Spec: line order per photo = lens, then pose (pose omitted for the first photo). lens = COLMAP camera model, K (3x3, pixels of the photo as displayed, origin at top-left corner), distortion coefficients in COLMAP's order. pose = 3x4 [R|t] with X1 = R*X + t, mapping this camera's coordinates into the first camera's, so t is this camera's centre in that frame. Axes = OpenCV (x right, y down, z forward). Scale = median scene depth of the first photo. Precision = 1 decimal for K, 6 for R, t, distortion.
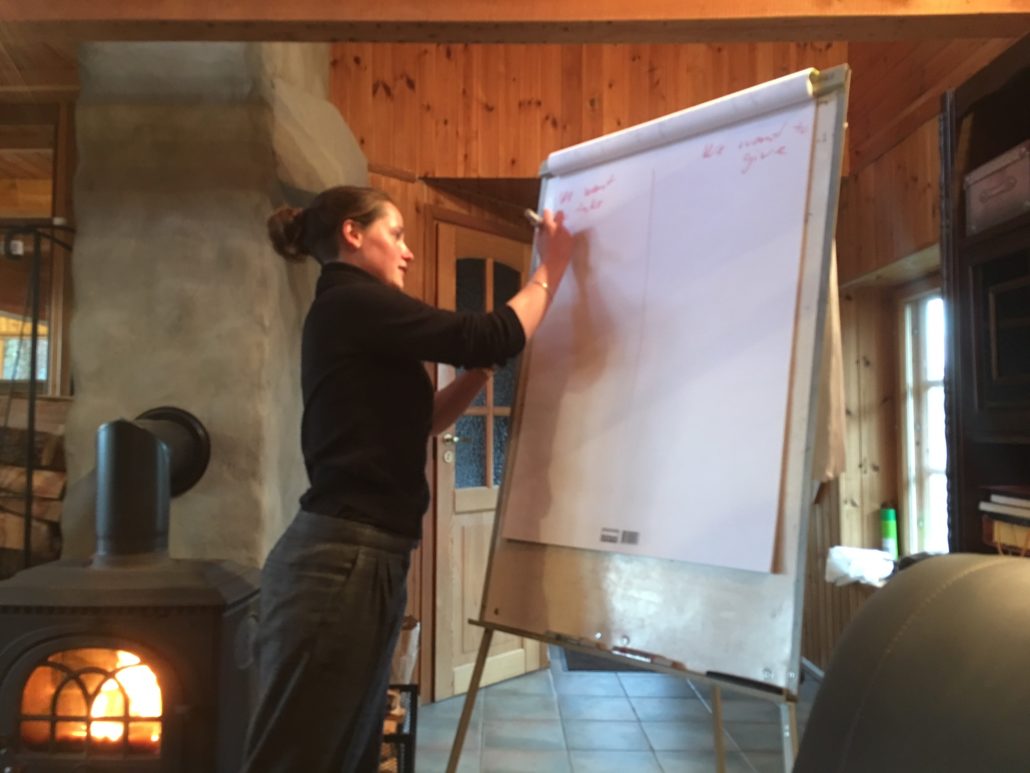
lens RADIAL K [[873.5, 0, 509.3], [0, 873.5, 376.1], [0, 0, 1]] dist [0.073640, -0.104133]
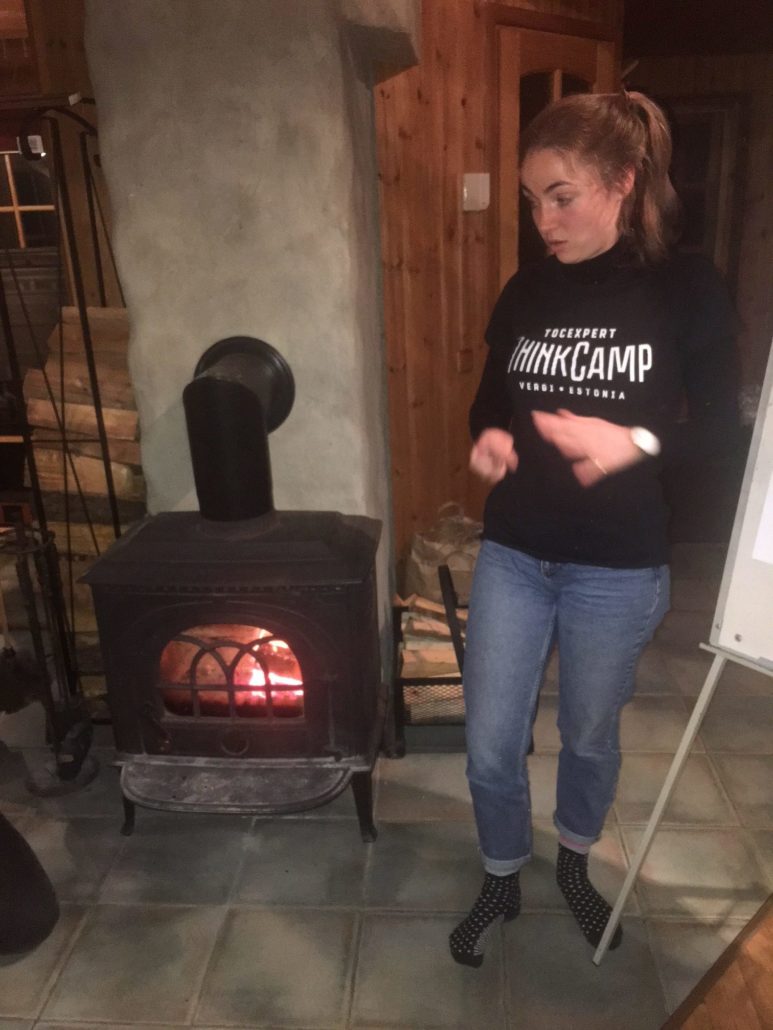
lens RADIAL K [[873.5, 0, 382.1], [0, 873.5, 504.6], [0, 0, 1]] dist [0.073640, -0.104133]
pose [[0.995265, -0.023228, -0.094383, -0.167716], [0.057068, 0.925682, 0.373973, -0.116808], [0.078682, -0.377589, 0.922624, 0.158204]]
